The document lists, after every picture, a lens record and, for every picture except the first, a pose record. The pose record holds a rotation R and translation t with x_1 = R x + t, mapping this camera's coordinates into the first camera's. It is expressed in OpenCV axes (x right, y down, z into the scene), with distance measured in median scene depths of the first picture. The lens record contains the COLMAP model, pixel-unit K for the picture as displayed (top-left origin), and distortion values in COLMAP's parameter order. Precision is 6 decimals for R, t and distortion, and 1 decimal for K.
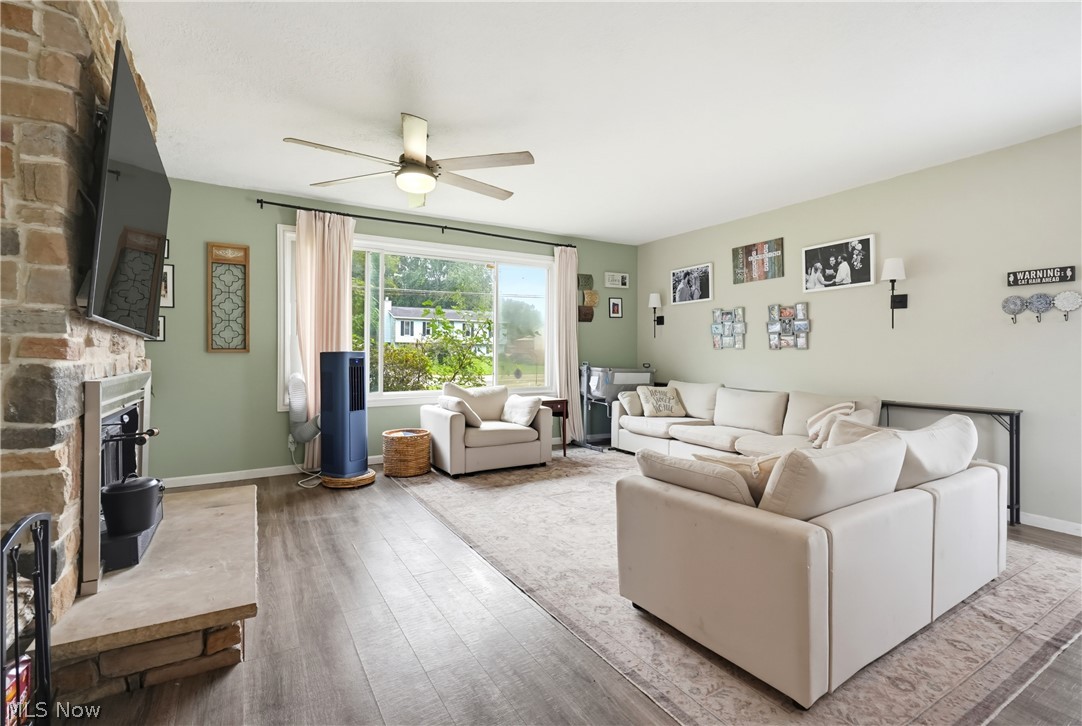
lens RADIAL K [[495.7, 0, 536.4], [0, 495.7, 349.4], [0, 0, 1]] dist [-0.001263, 0.000055]
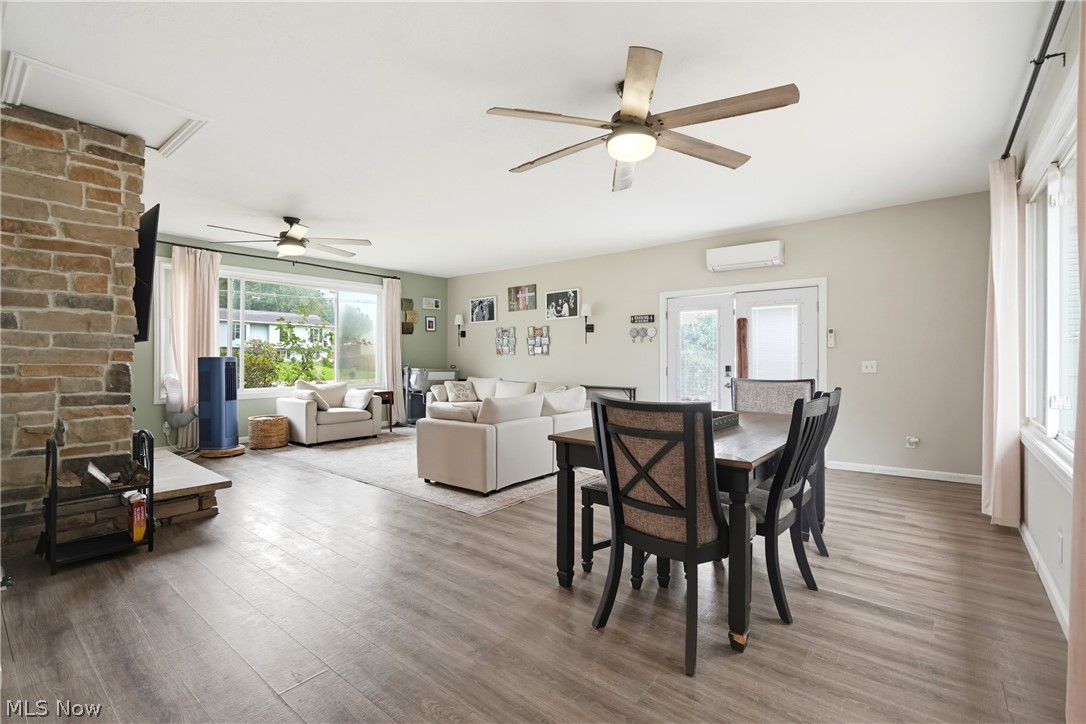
lens RADIAL K [[490.4, 0, 540.0], [0, 490.4, 355.8], [0, 0, 1]] dist [-0.000636, 0.000278]
pose [[0.939675, 0.000511, 0.342067, -0.021912], [-0.001967, 0.999990, 0.003908, -0.004722], [-0.342062, -0.004345, 0.939667, -0.464838]]
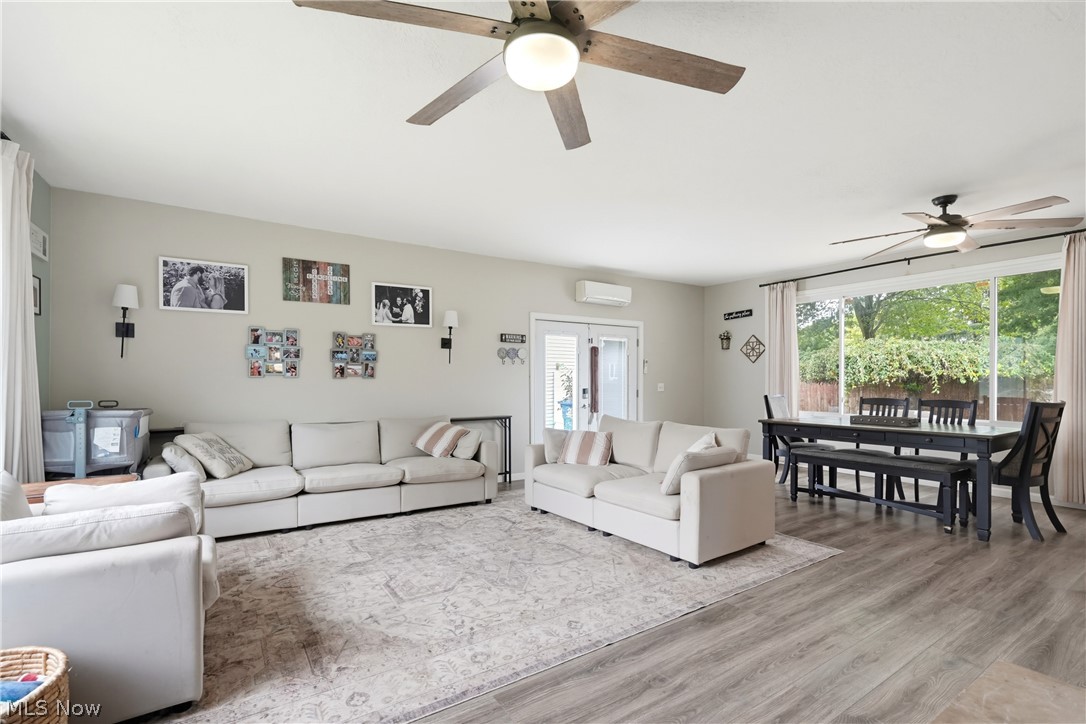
lens RADIAL K [[496.6, 0, 541.0], [0, 496.6, 380.2], [0, 0, 1]] dist [-0.000893, 0.000087]
pose [[-0.052441, 0.000022, 0.998624, -0.506563], [-0.005790, 0.999983, -0.000326, 0.001800], [-0.998607, -0.005800, -0.052440, 0.664402]]
